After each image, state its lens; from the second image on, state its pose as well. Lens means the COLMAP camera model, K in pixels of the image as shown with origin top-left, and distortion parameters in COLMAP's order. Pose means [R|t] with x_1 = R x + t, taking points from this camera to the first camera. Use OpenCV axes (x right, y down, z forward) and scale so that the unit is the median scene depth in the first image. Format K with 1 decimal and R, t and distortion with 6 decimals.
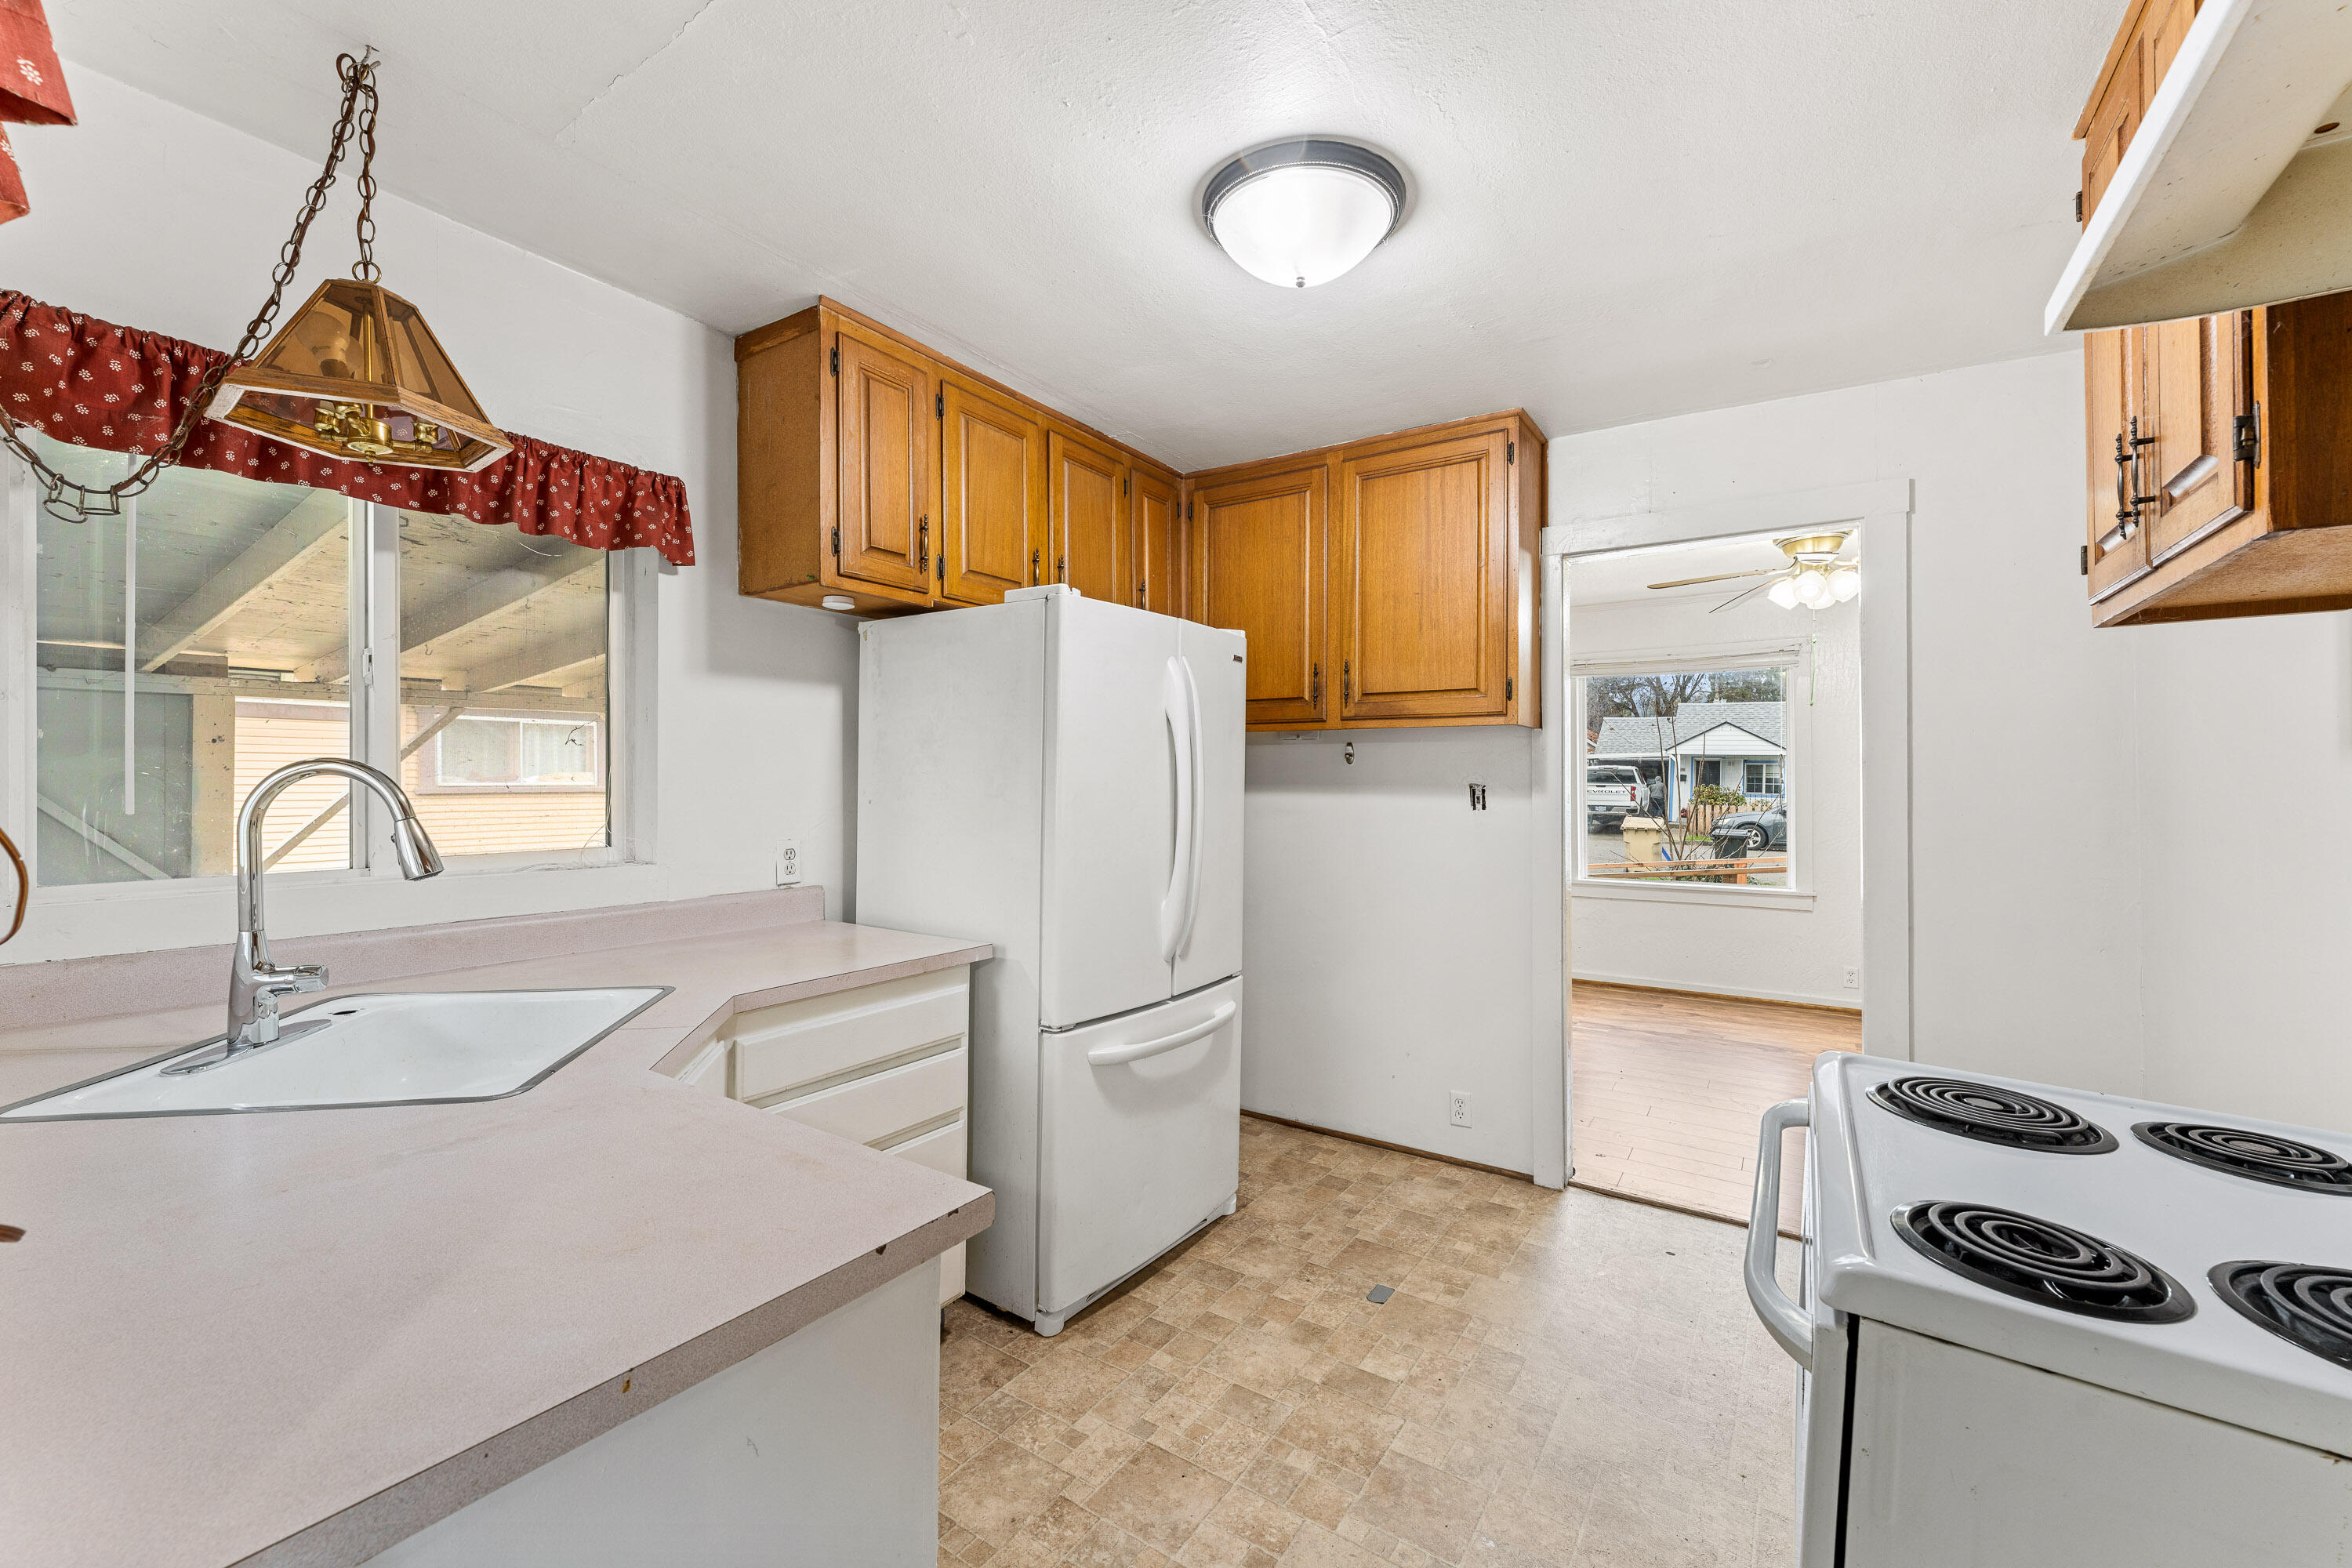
lens RADIAL K [[948.4, 0, 1180.2], [0, 948.4, 776.3], [0, 0, 1]] dist [-0.002419, -0.000116]
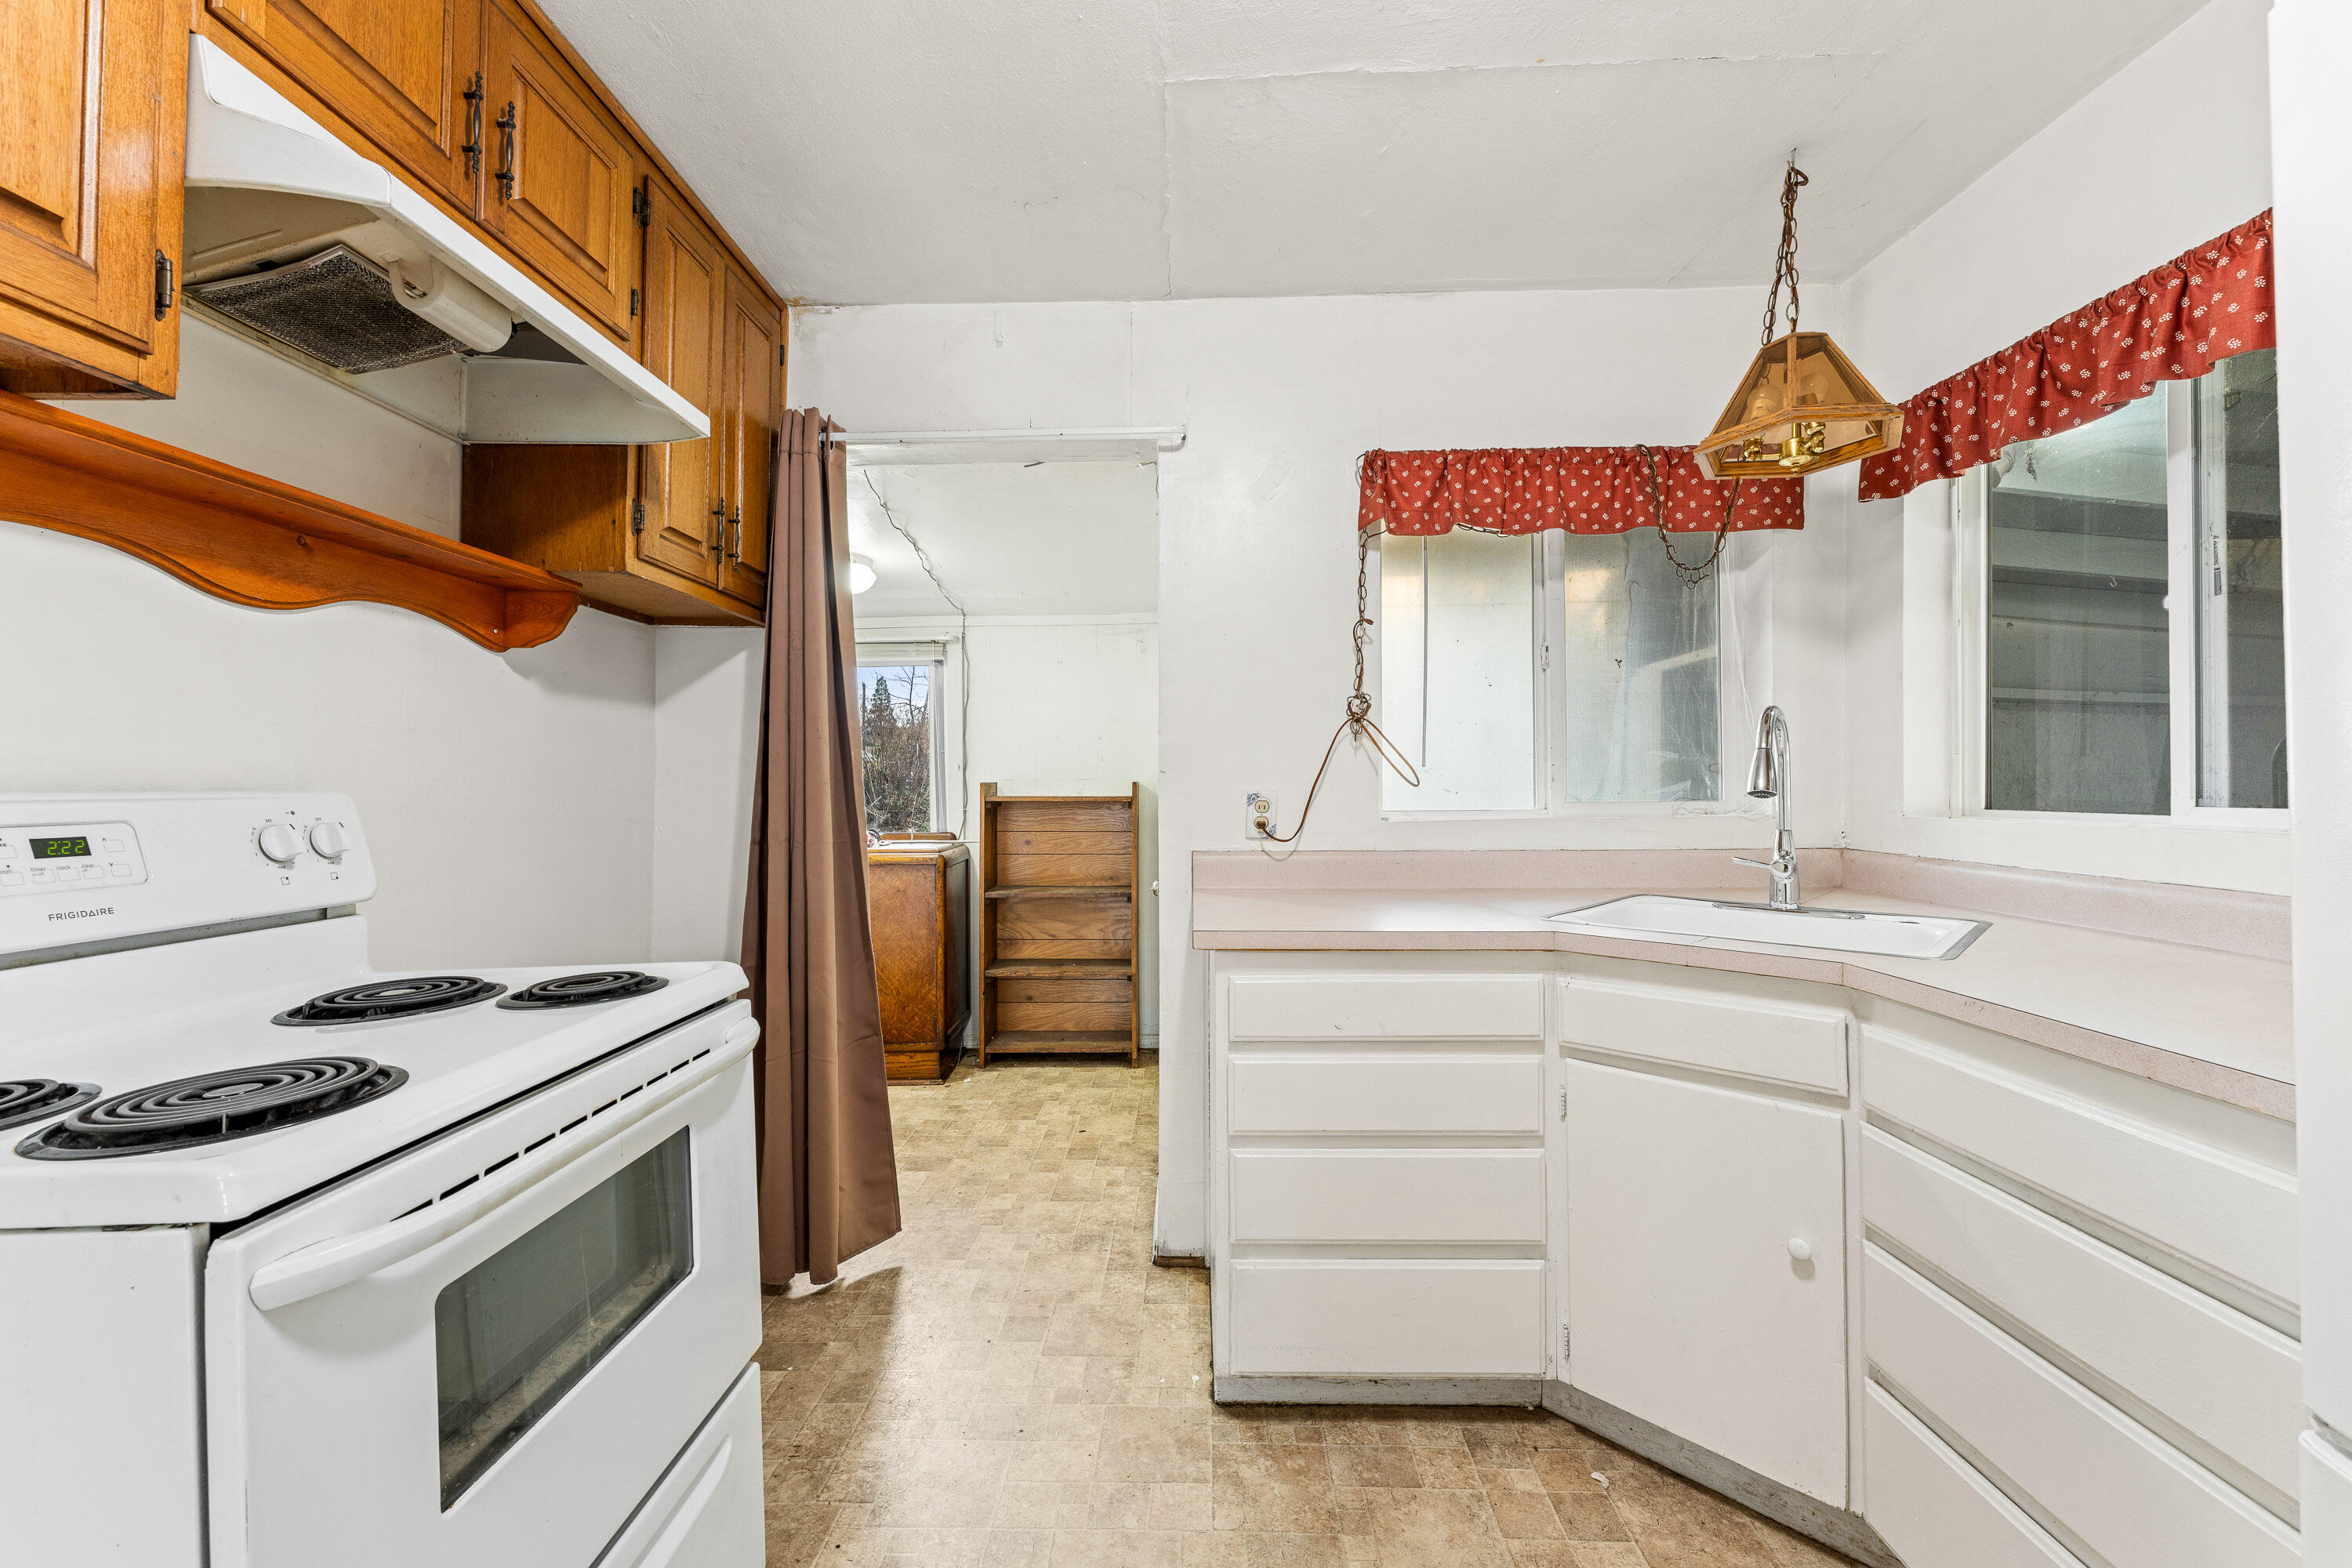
lens RADIAL K [[948.4, 0, 1184.3], [0, 948.4, 771.9], [0, 0, 1]] dist [-0.002419, -0.000116]
pose [[-0.836116, -0.007224, -0.548505, 0.566718], [-0.003280, 0.999961, -0.008170, 0.036466], [0.548543, -0.005032, -0.836108, 2.082009]]
